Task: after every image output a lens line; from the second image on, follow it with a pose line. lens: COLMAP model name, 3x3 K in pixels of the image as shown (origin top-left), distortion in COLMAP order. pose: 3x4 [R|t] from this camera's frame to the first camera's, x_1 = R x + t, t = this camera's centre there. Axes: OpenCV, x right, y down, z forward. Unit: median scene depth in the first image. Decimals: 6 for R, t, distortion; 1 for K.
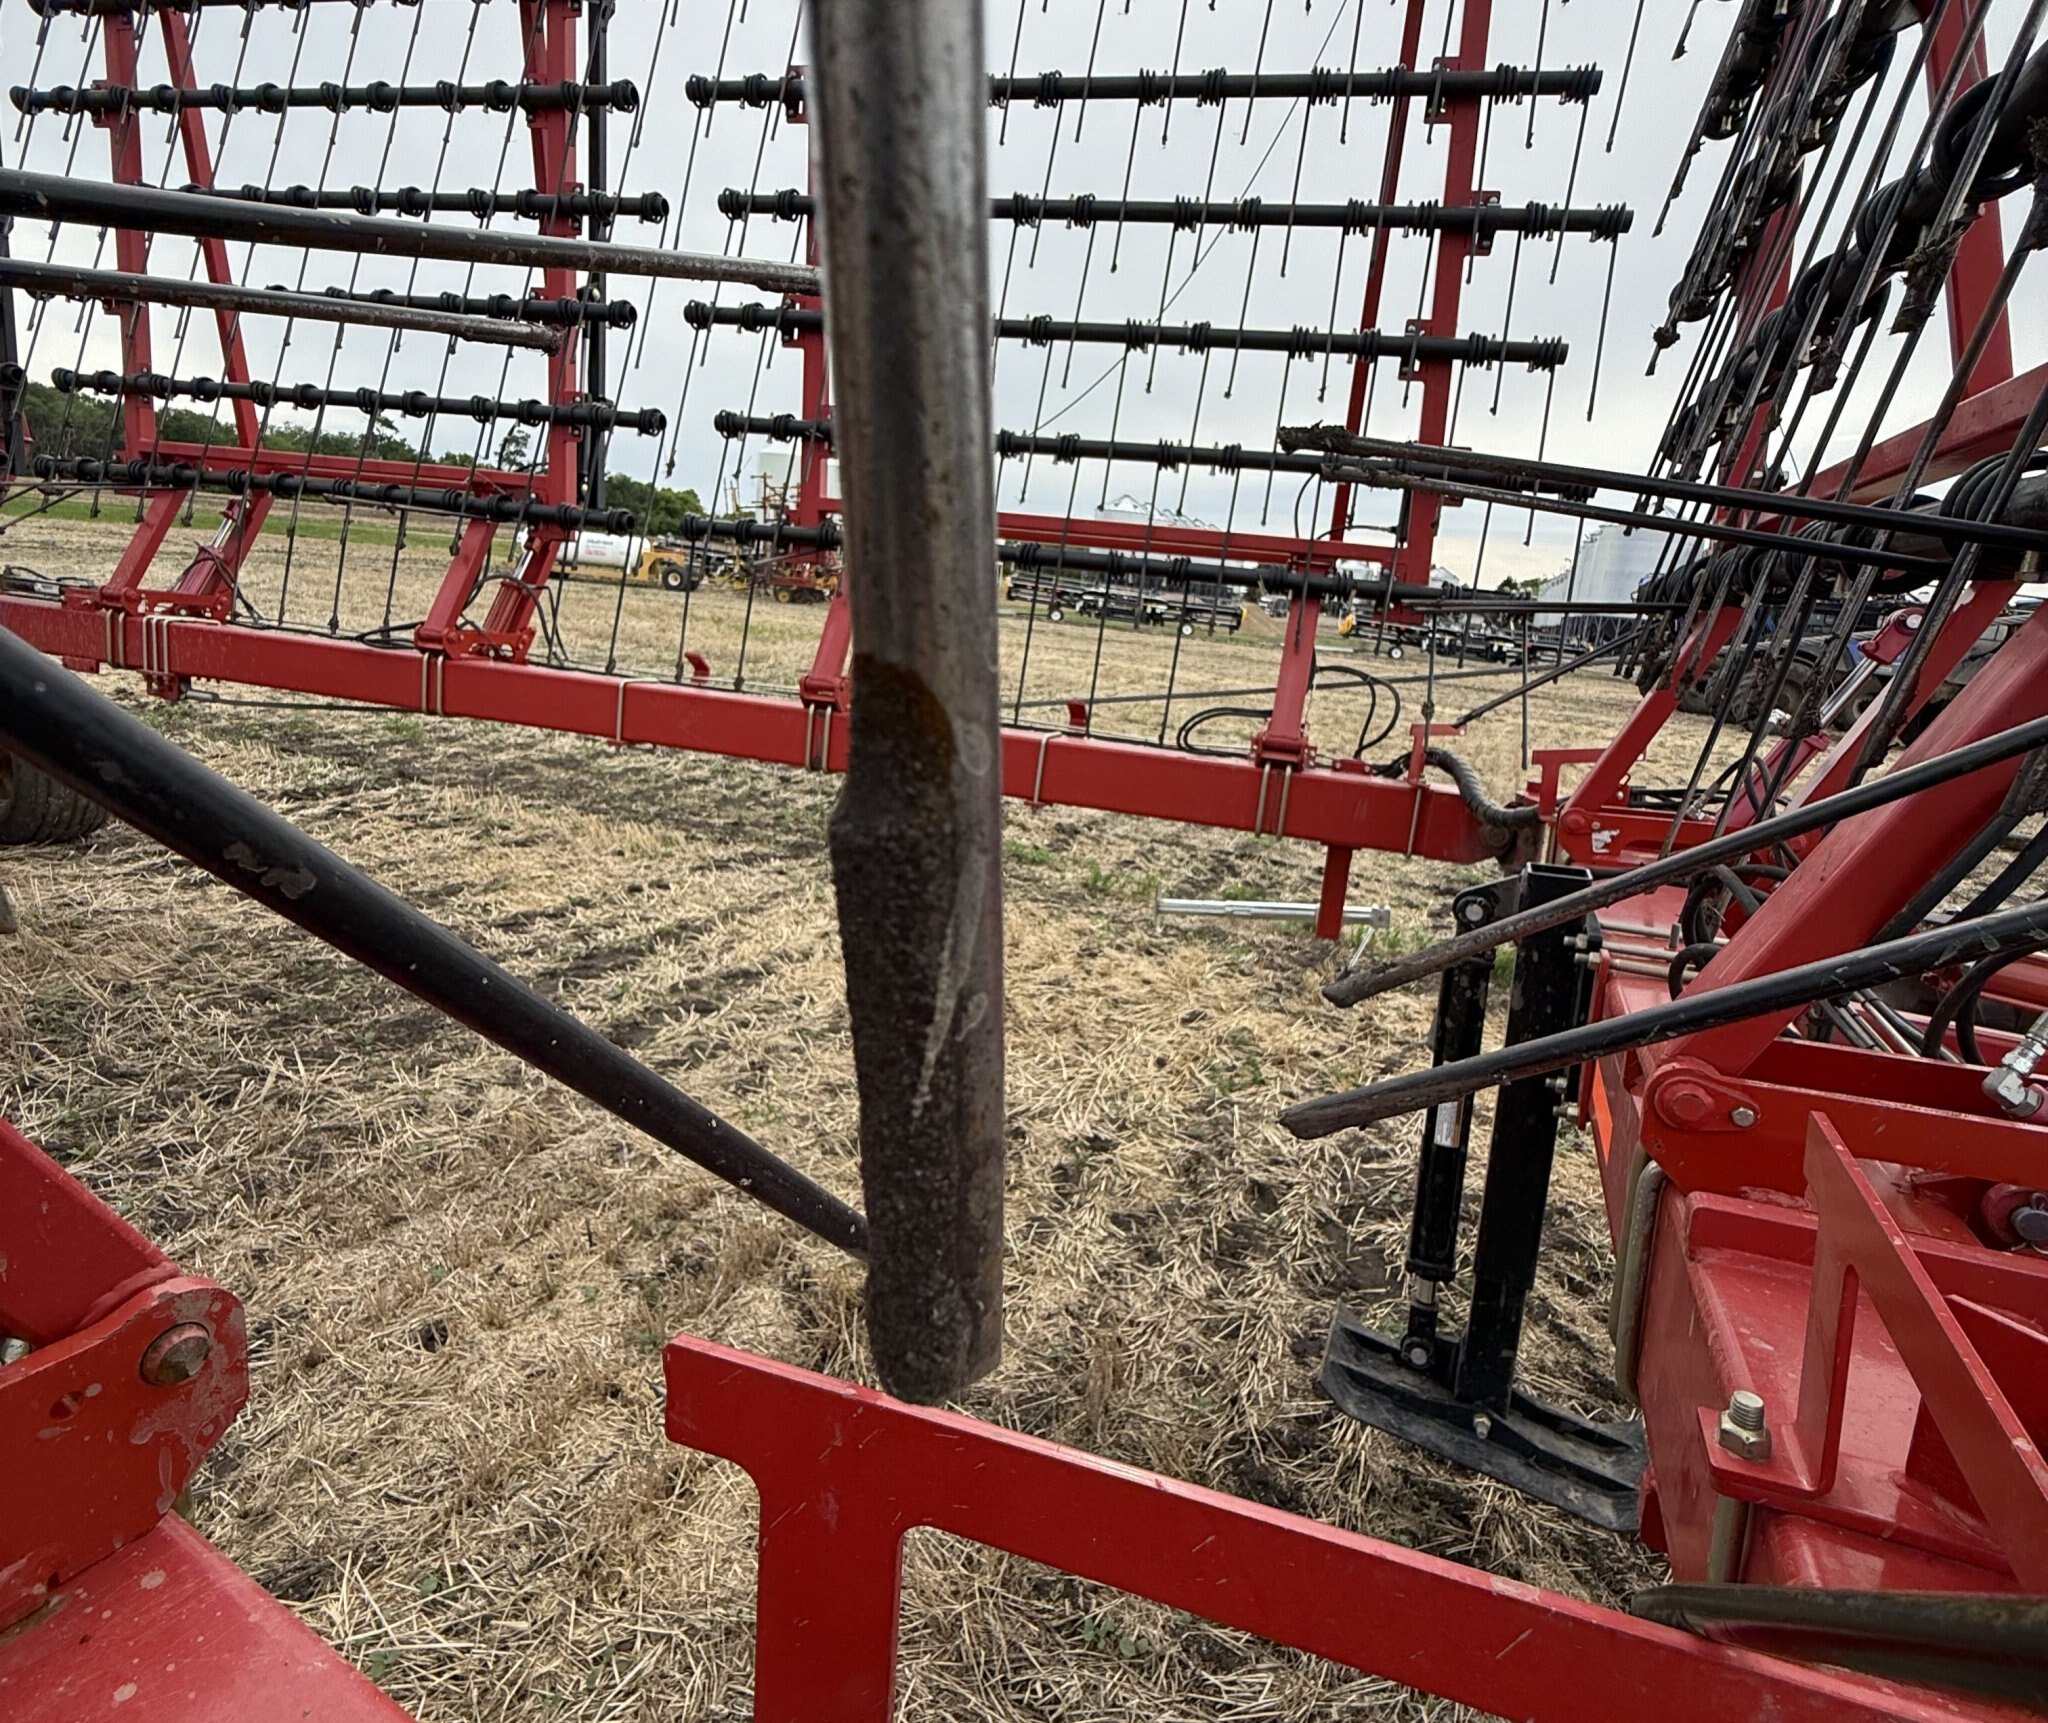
lens RADIAL K [[1040.6, 0, 1023.7], [0, 1040.6, 862.5], [0, 0, 1]] dist [-0.000073, -0.000094]
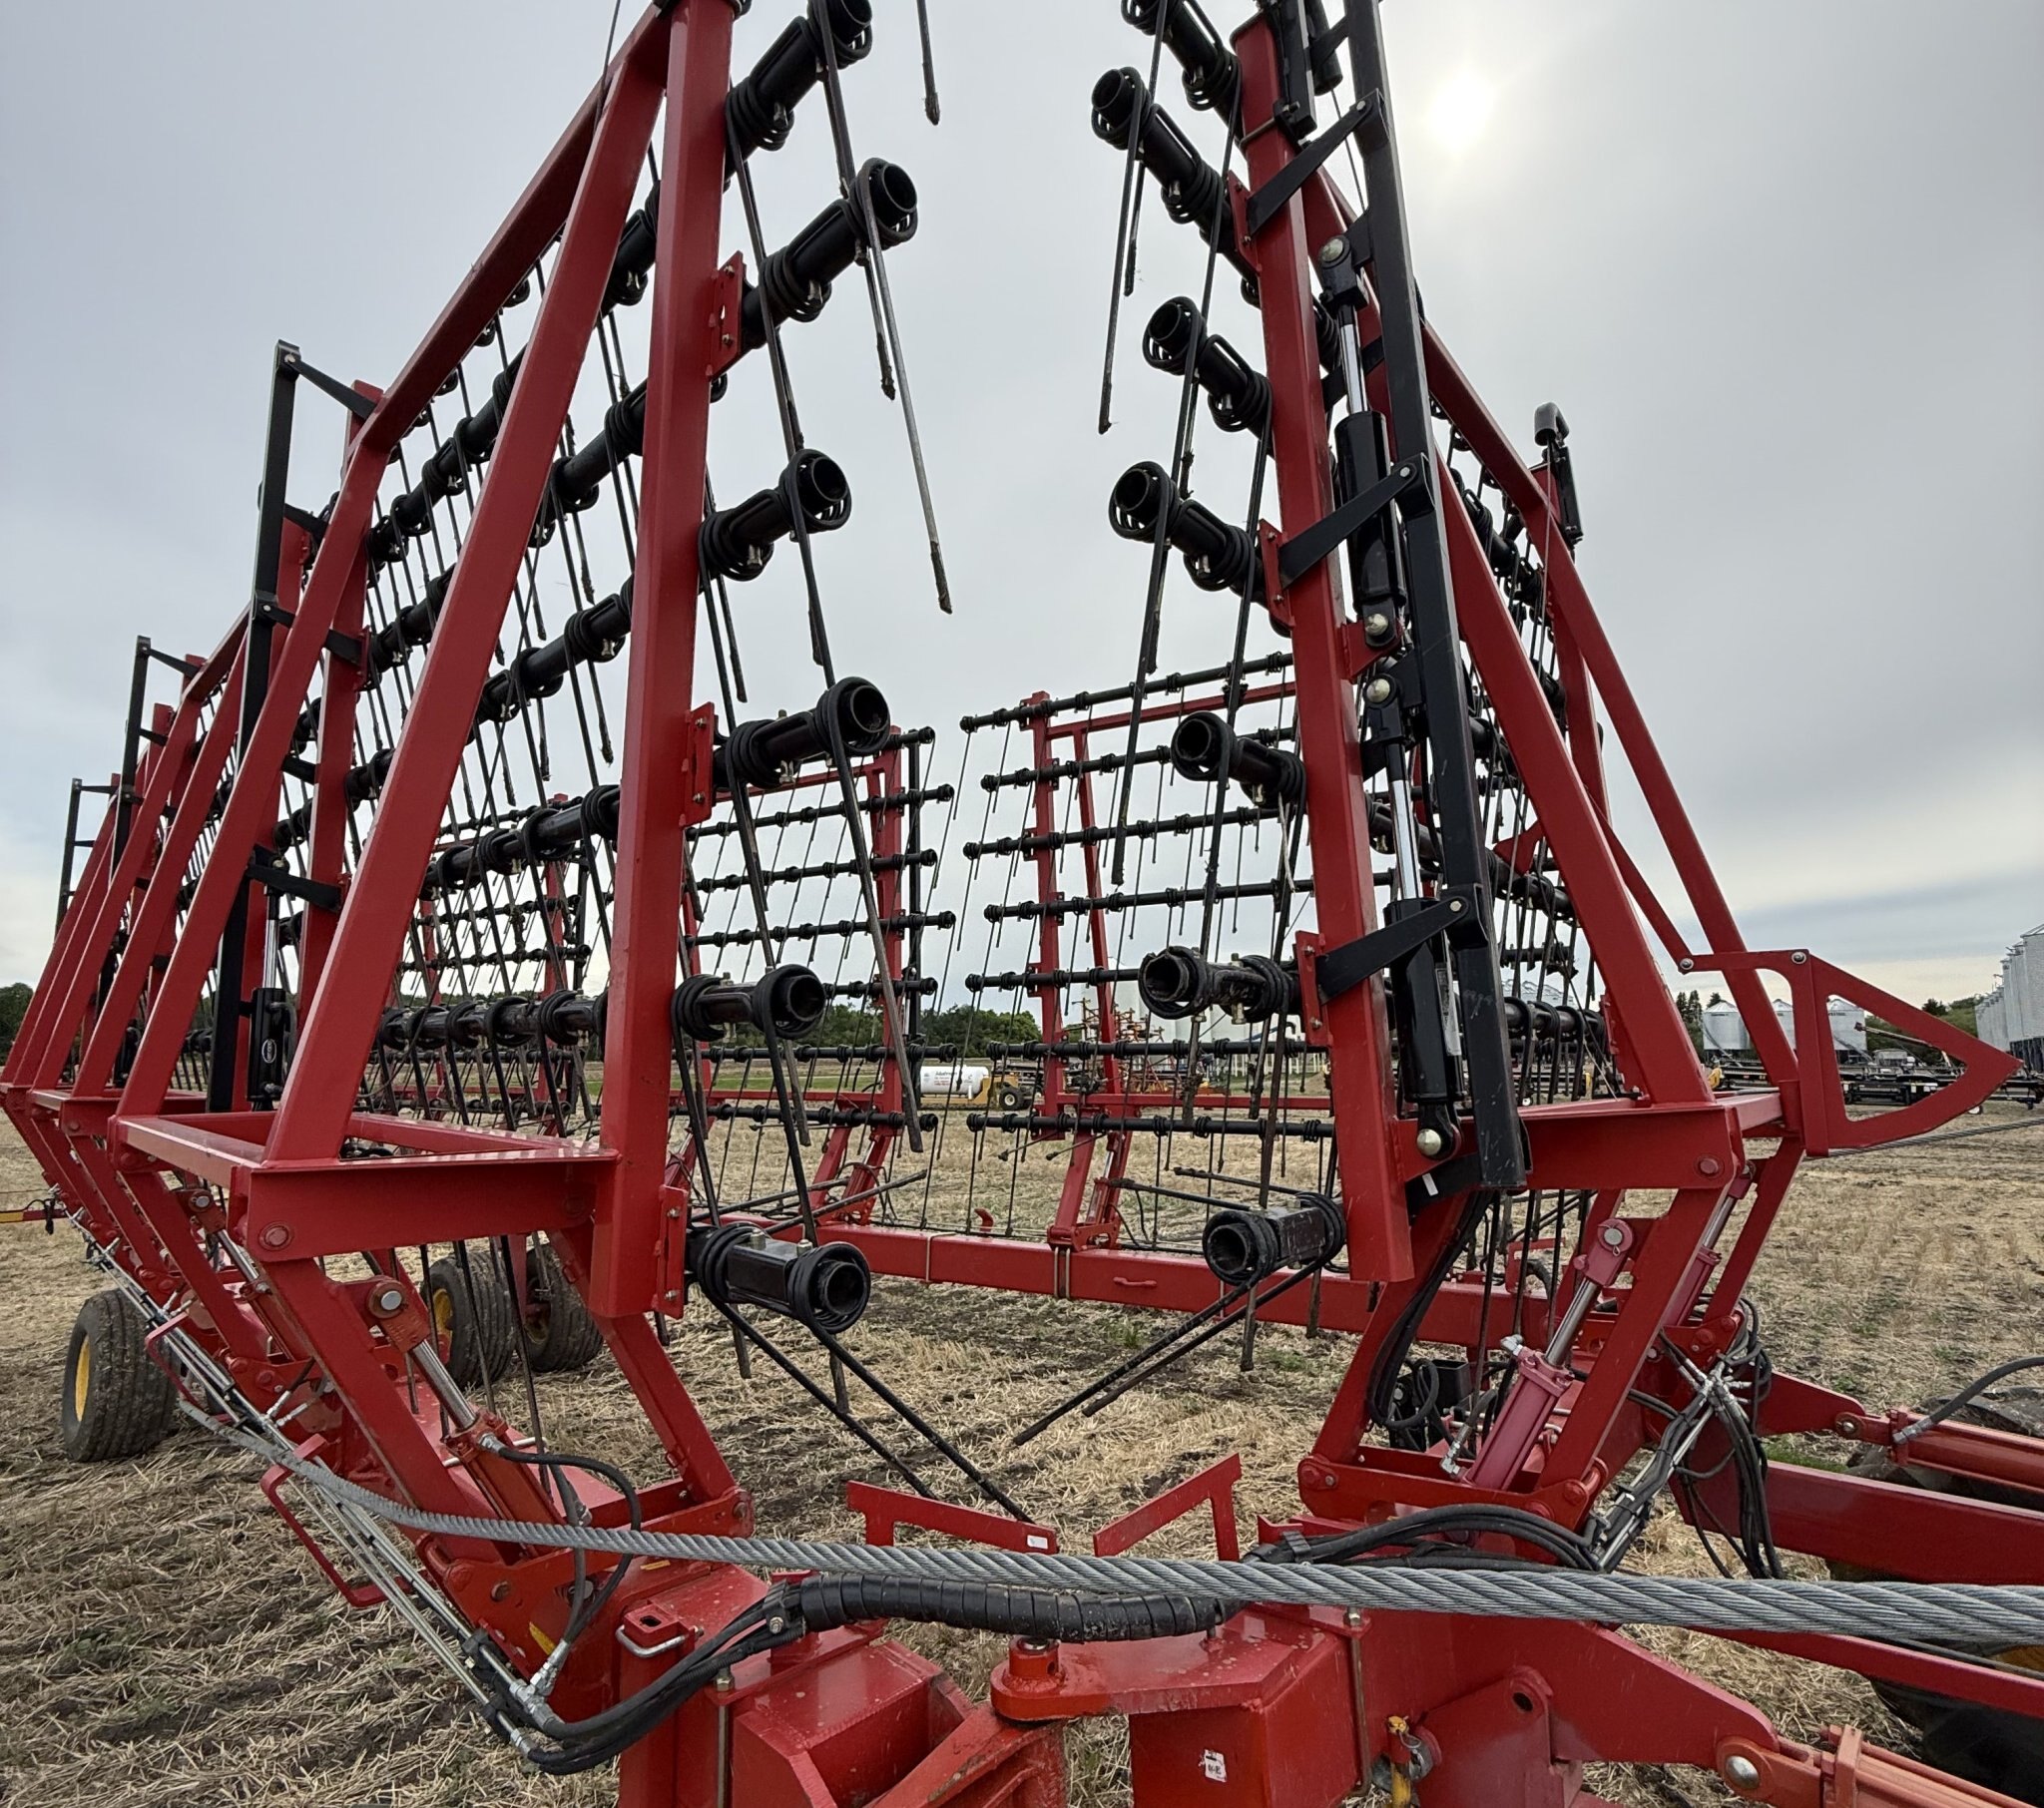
lens RADIAL K [[1337.3, 0, 1022.9], [0, 1337.3, 903.9], [0, 0, 1]] dist [-0.000662, 0.001204]
pose [[0.934490, -0.138102, -0.328111, 0.332325], [0.020471, 0.941008, -0.337765, 0.011494], [0.355401, 0.308921, 0.882189, -0.586052]]
